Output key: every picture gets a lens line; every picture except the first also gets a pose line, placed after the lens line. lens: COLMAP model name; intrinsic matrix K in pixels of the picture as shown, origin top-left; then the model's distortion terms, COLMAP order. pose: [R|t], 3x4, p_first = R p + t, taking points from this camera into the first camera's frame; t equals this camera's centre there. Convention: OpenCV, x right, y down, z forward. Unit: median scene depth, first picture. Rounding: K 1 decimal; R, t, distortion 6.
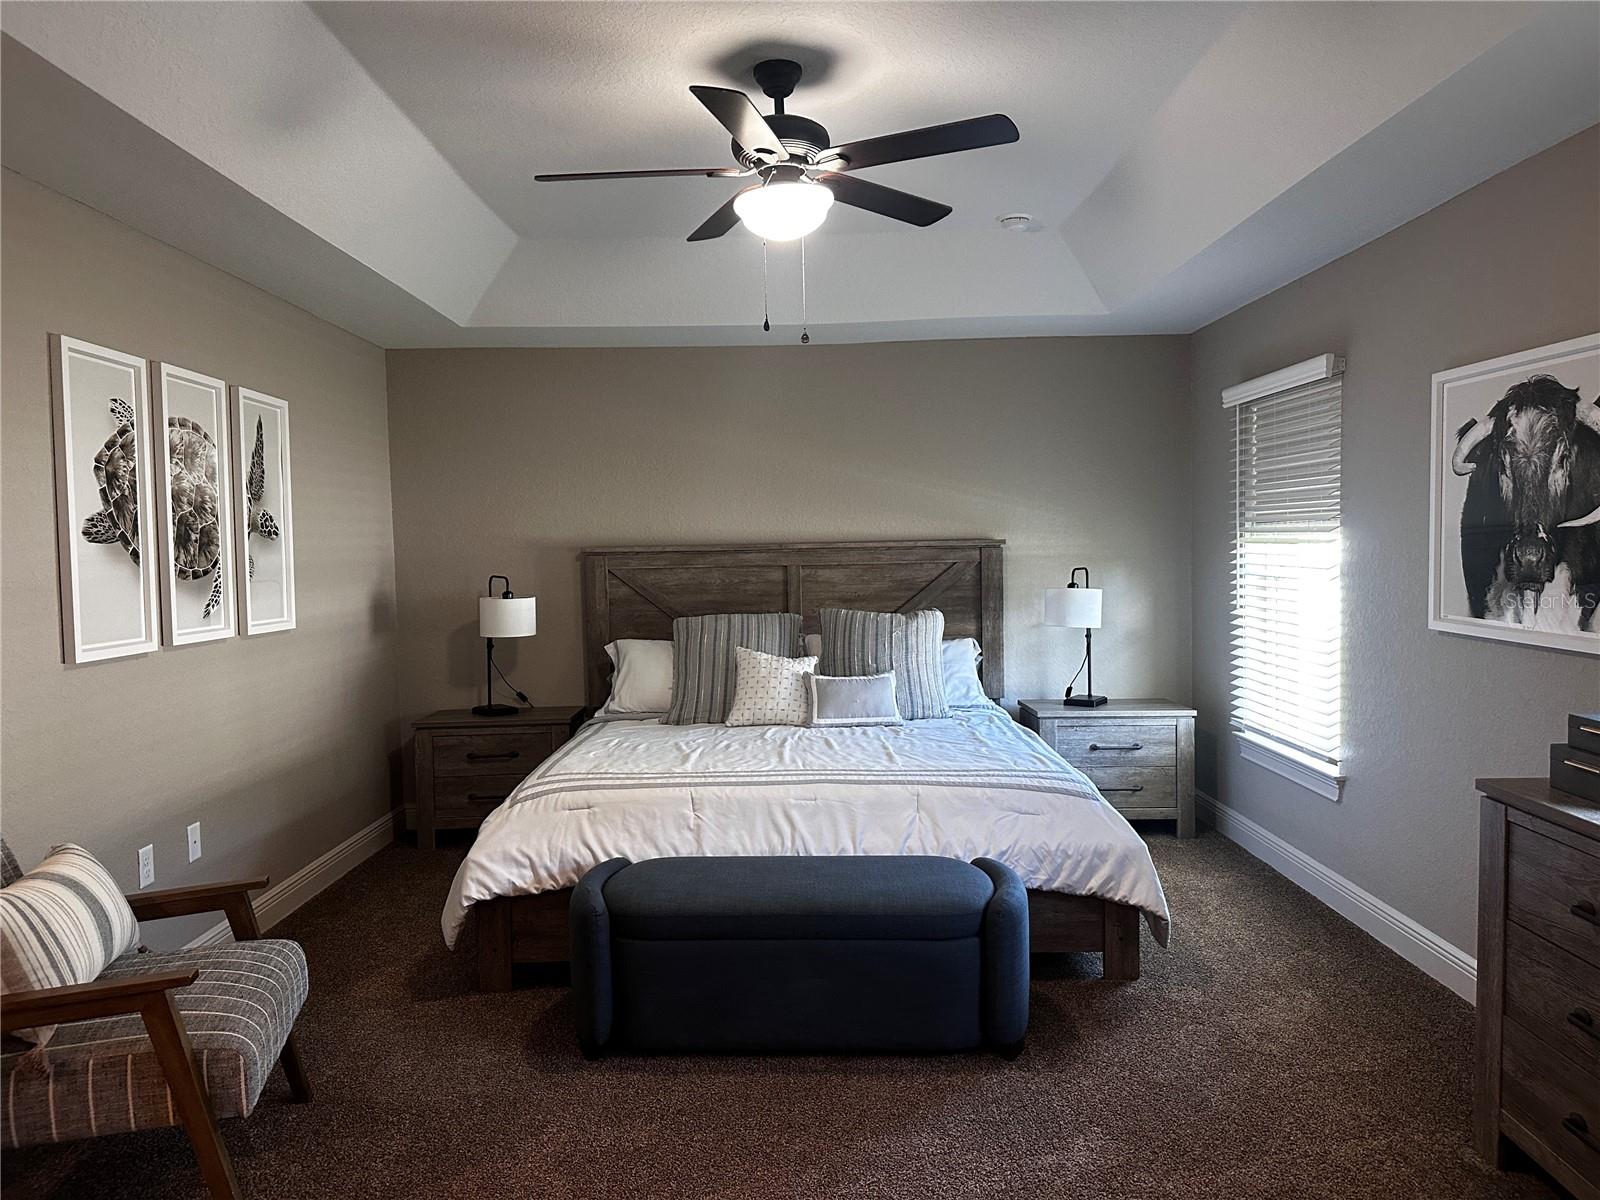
lens RADIAL K [[1123.6, 0, 806.2], [0, 1123.6, 590.0], [0, 0, 1]] dist [0.092844, -0.111802]
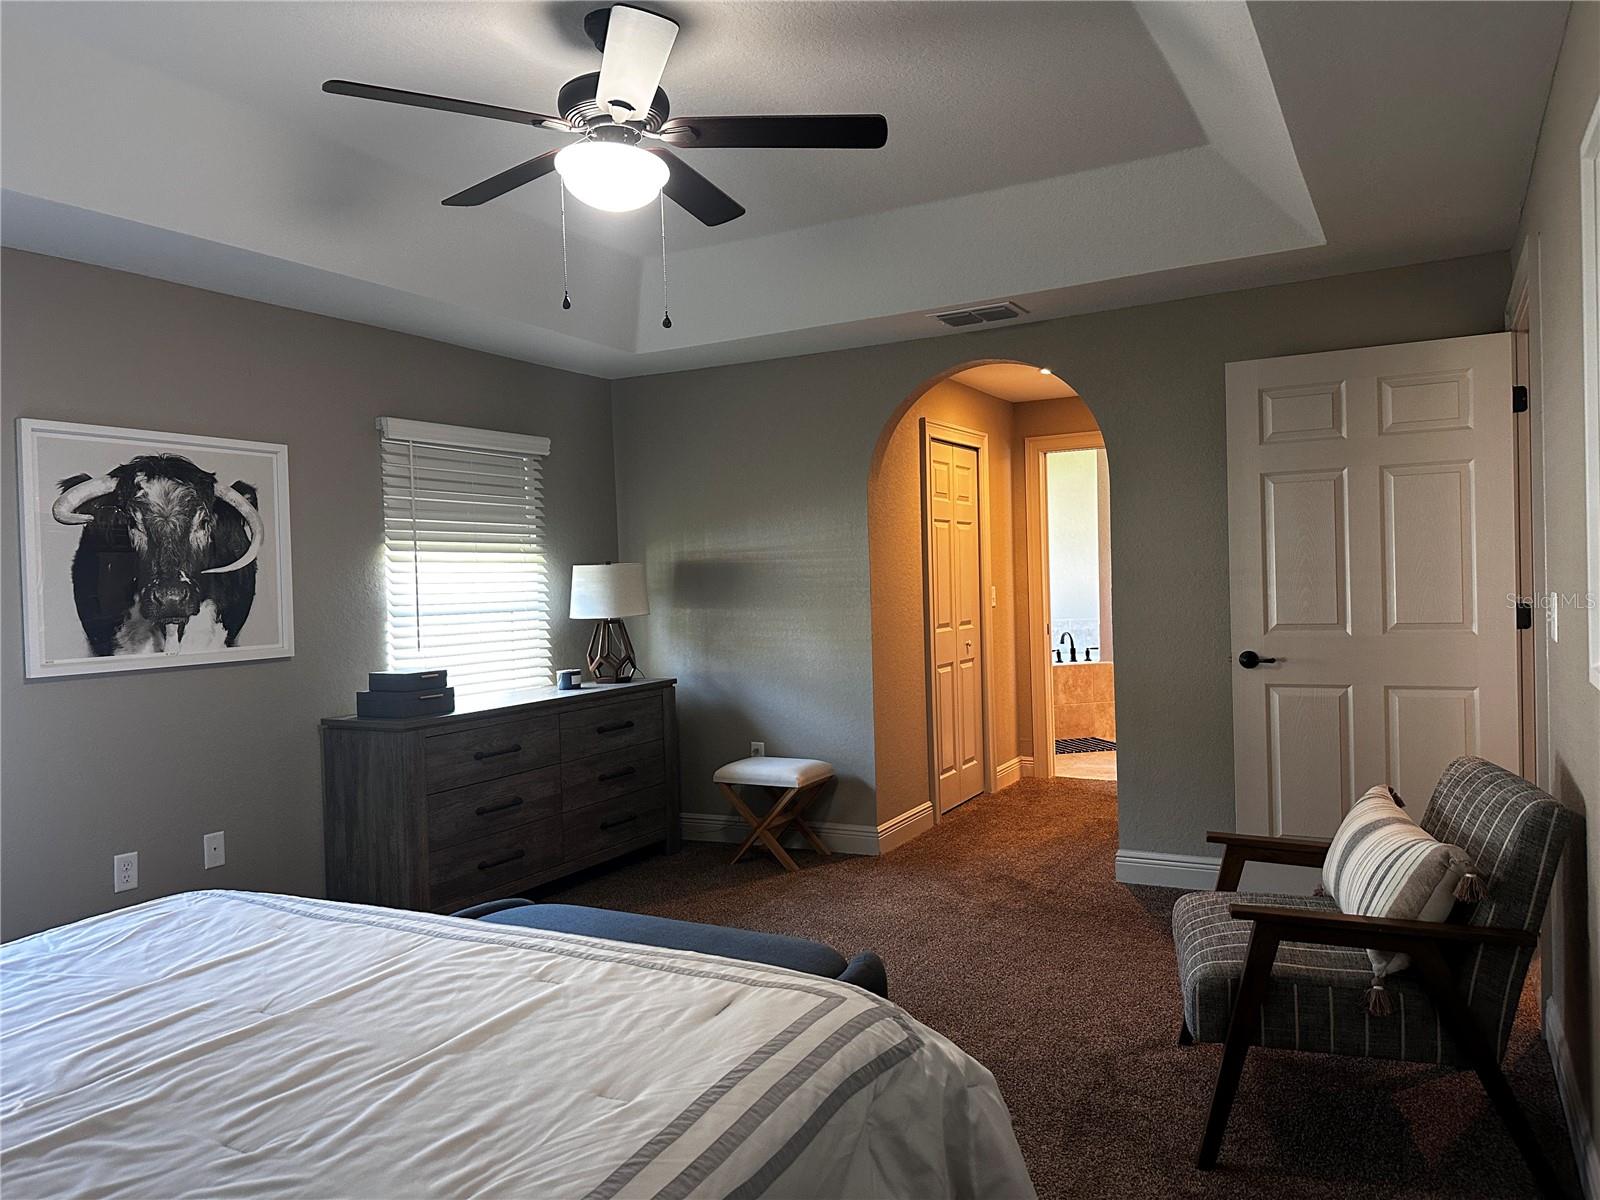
lens RADIAL K [[1123.6, 0, 806.2], [0, 1123.6, 590.0], [0, 0, 1]] dist [0.092844, -0.111802]
pose [[-0.868633, 0.036372, 0.494119, -0.585689], [0.067763, 0.996651, 0.045761, -0.046698], [-0.490800, 0.073232, -0.868189, 1.739807]]
